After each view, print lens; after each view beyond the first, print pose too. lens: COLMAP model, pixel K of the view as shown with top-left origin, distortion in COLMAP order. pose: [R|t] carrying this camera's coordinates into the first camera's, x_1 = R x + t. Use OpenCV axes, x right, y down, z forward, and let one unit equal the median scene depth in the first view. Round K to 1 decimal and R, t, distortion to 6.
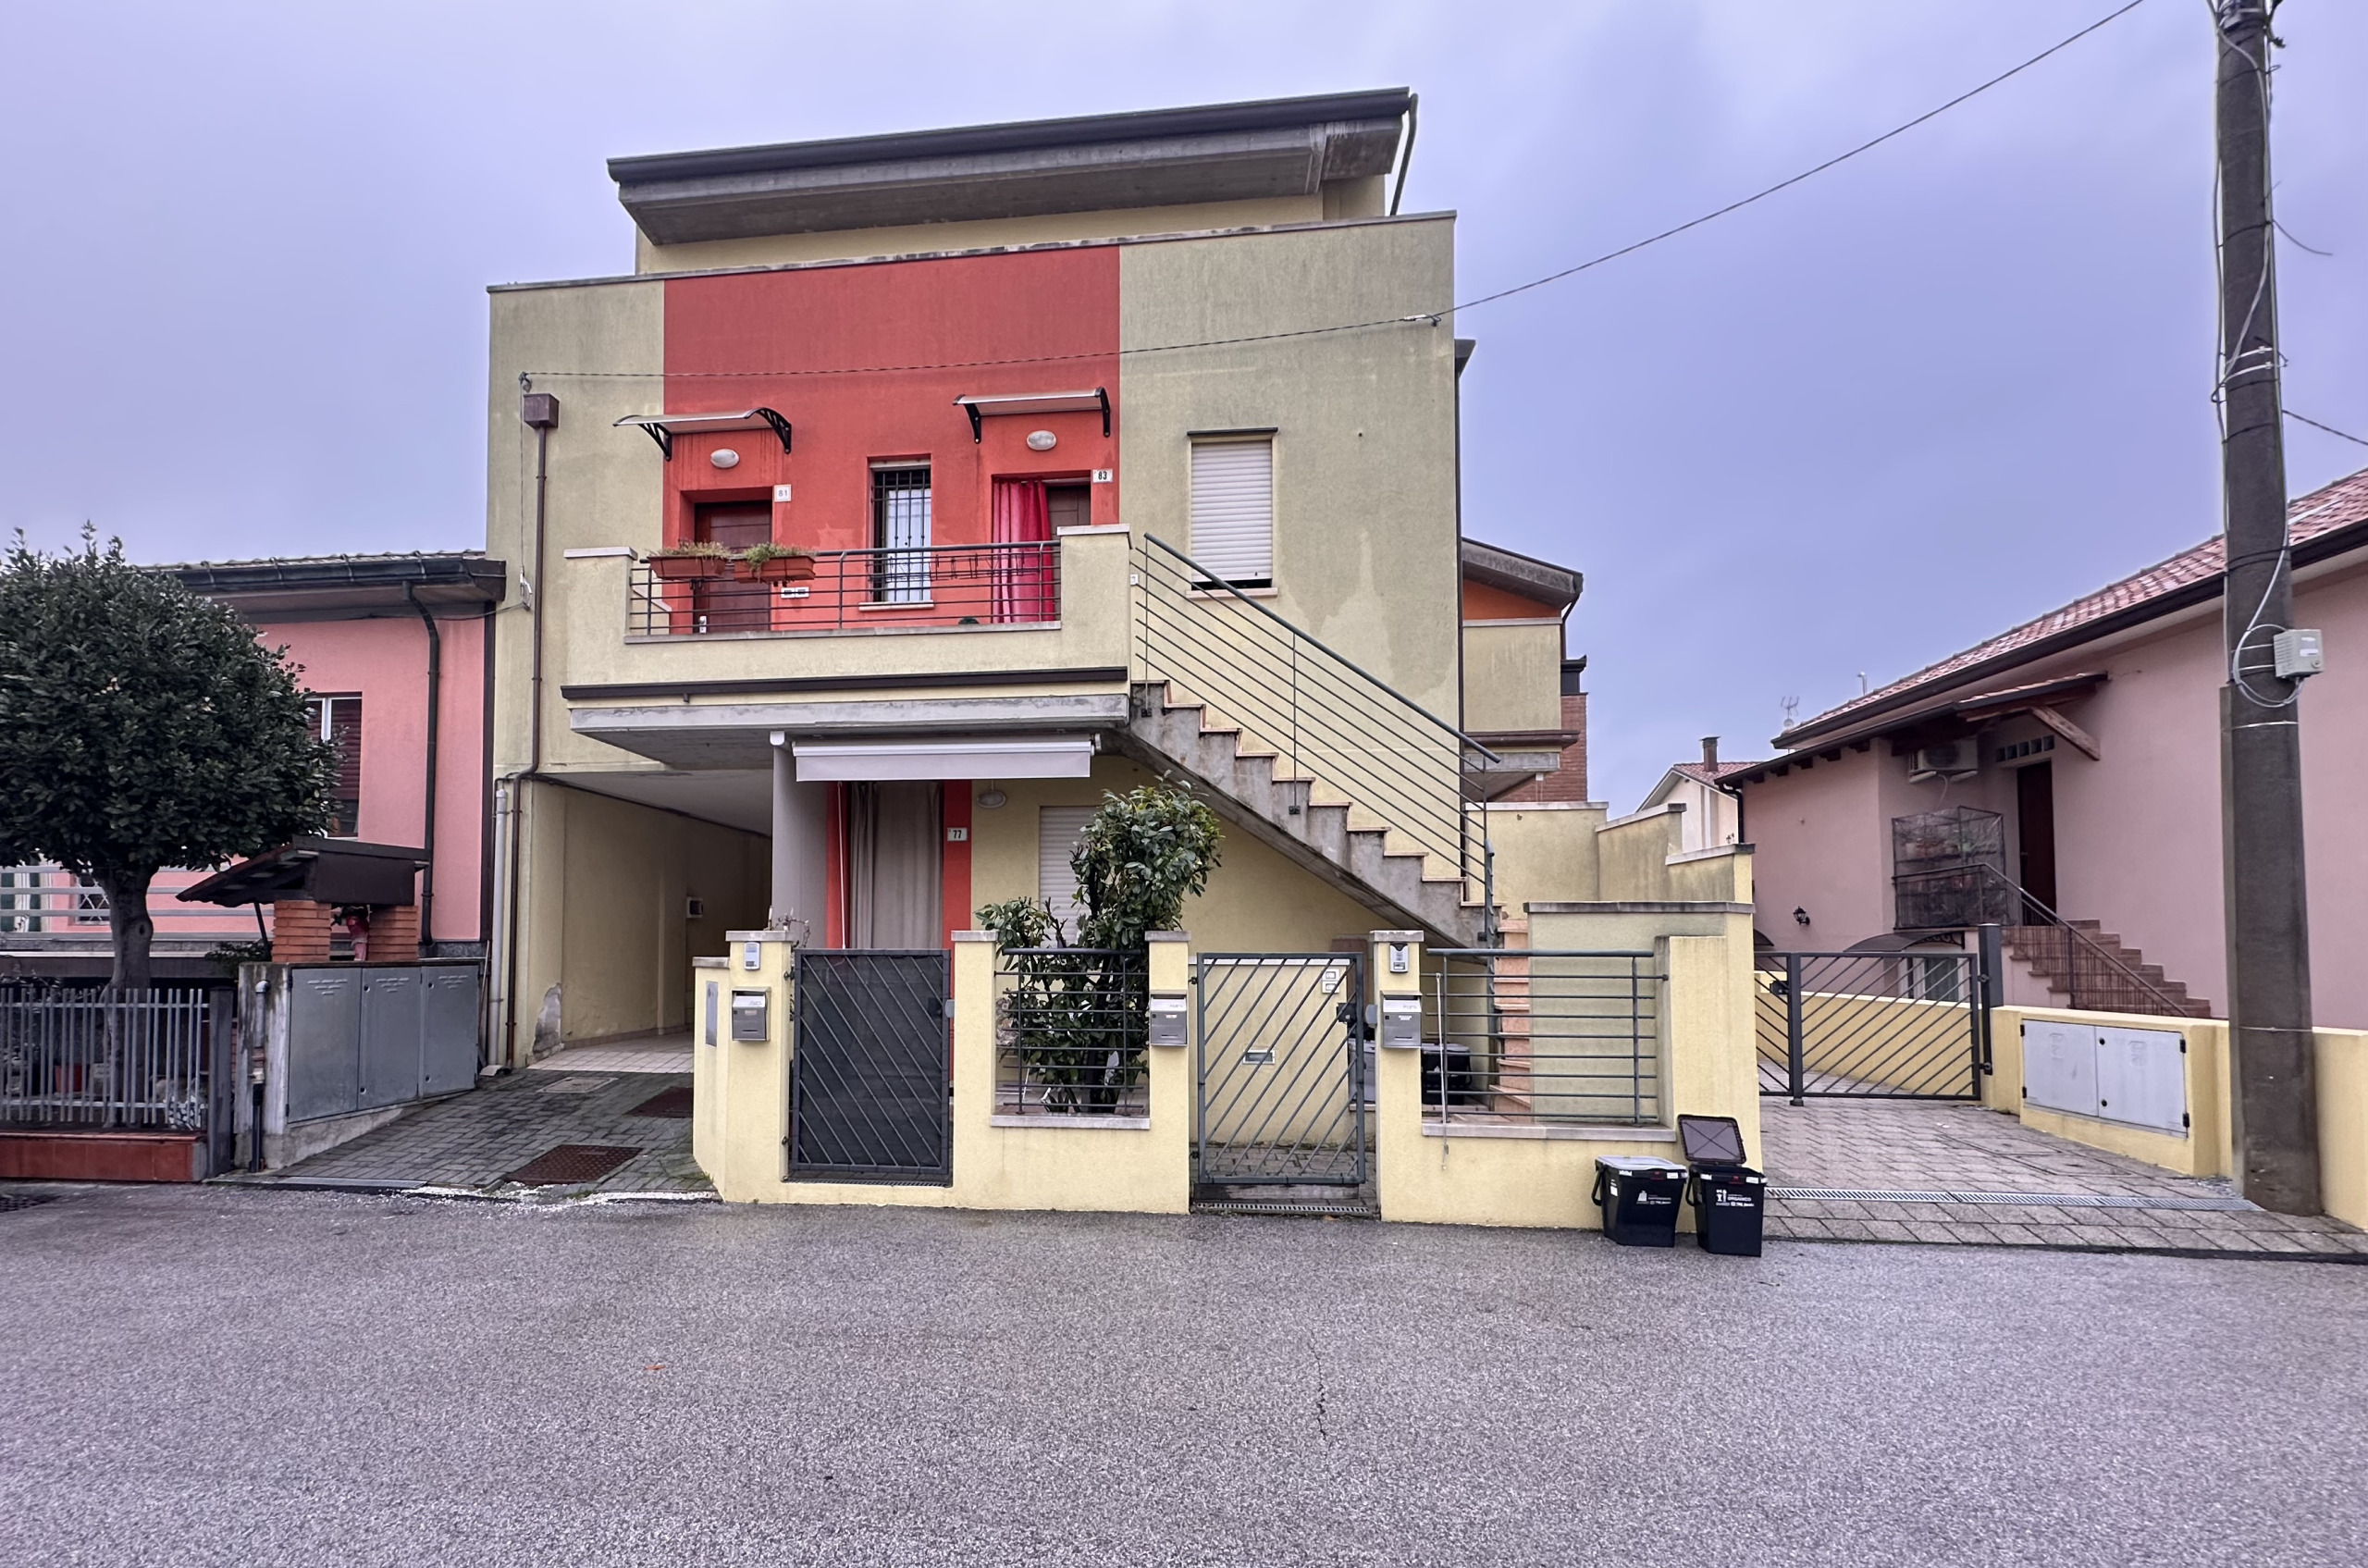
lens RADIAL K [[1052.2, 0, 1181.7], [0, 1052.2, 903.5], [0, 0, 1]] dist [-0.001682, 0.000488]
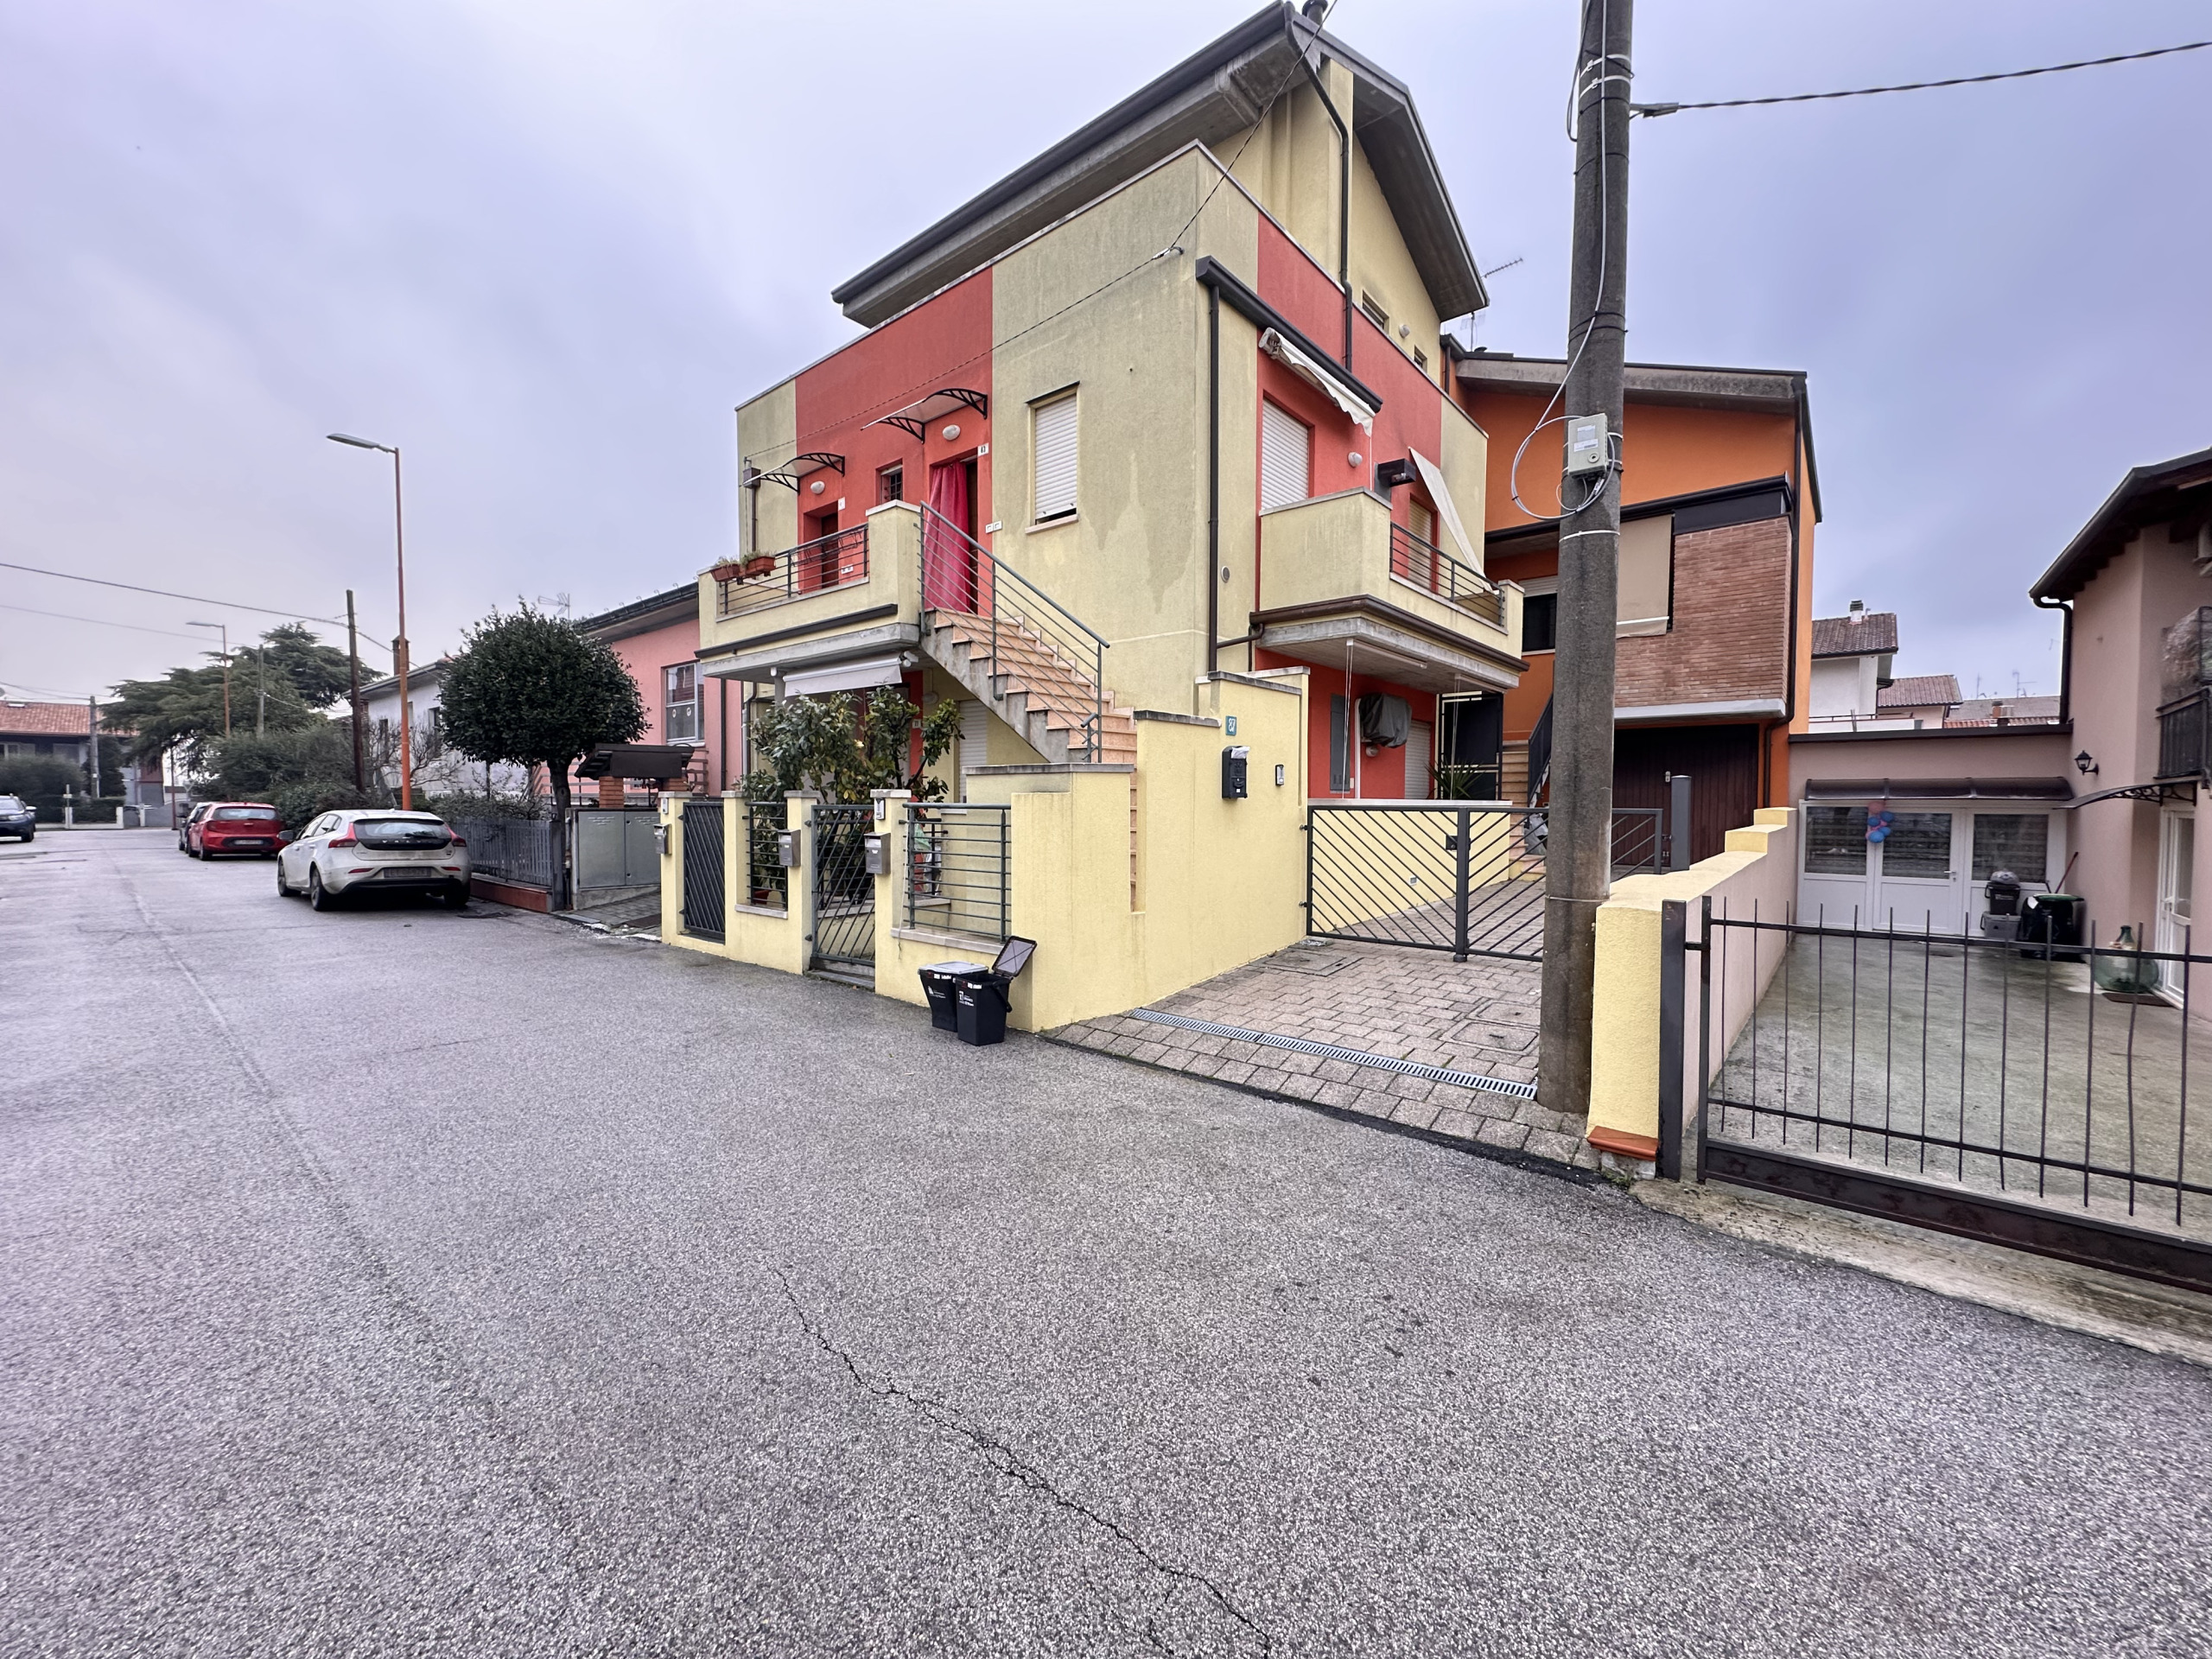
lens RADIAL K [[880.4, 0, 1105.6], [0, 880.4, 829.0], [0, 0, 1]] dist [-0.000982, 0.000336]
pose [[0.835636, 0.018624, -0.548968, 0.766253], [0.021384, 0.997564, 0.066392, 0.004966], [0.548868, -0.067219, 0.833202, 0.133302]]
